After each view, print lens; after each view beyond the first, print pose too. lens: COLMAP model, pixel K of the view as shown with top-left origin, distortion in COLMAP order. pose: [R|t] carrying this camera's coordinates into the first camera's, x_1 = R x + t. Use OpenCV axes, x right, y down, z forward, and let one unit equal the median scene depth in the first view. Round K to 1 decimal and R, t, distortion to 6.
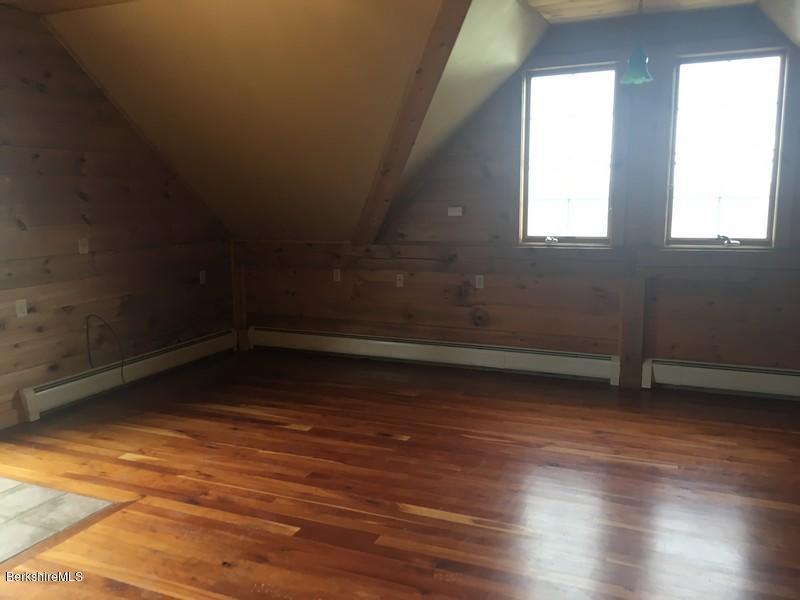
lens RADIAL K [[675.3, 0, 399.3], [0, 675.3, 297.2], [0, 0, 1]] dist [0.062078, -0.058043]
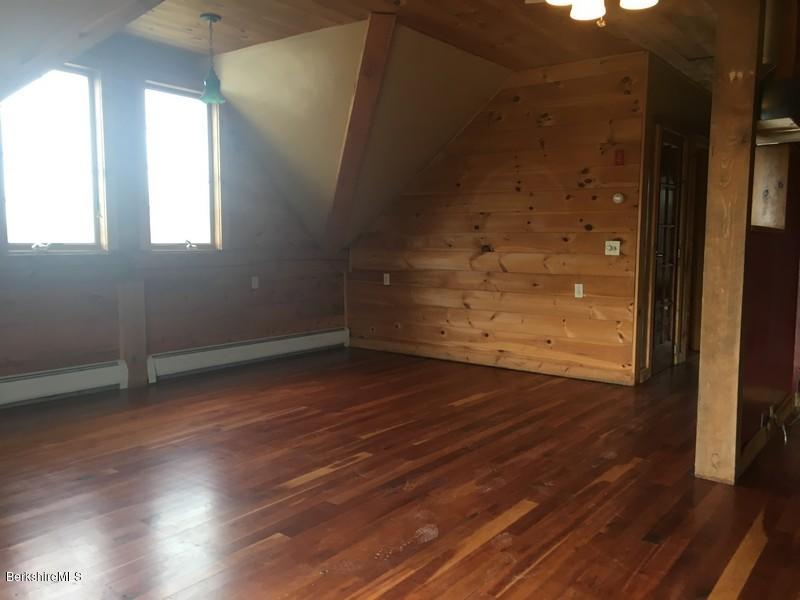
lens RADIAL K [[675.3, 0, 397.9], [0, 675.3, 296.7], [0, 0, 1]] dist [0.062078, -0.058043]
pose [[0.234802, -0.071681, 0.969397, -0.596386], [0.135171, 0.989996, 0.040464, 0.008436], [-0.962599, 0.121533, 0.242142, 0.365878]]
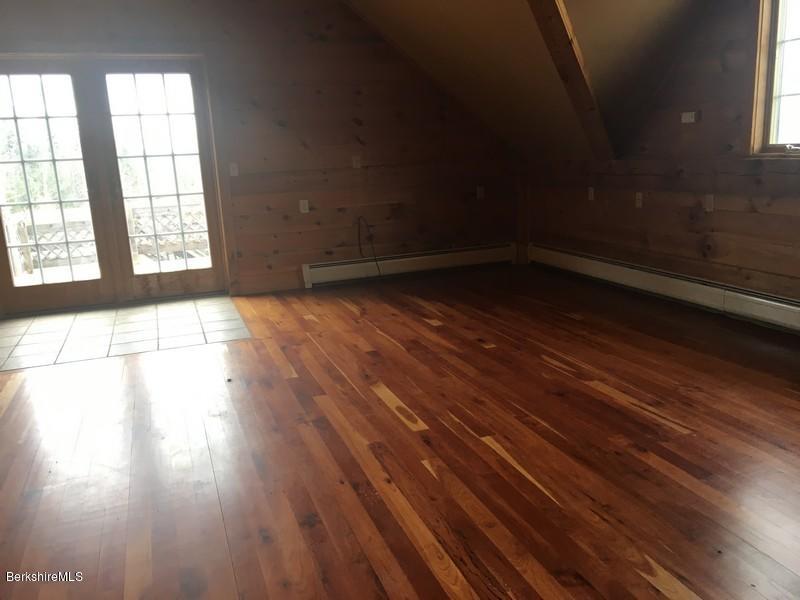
lens RADIAL K [[675.3, 0, 397.3], [0, 675.3, 302.0], [0, 0, 1]] dist [0.062078, -0.058043]
pose [[0.687918, 0.140149, -0.712129, 0.535455], [-0.065750, 0.989179, 0.131158, 0.014133], [0.722804, -0.043403, 0.689689, 0.164868]]
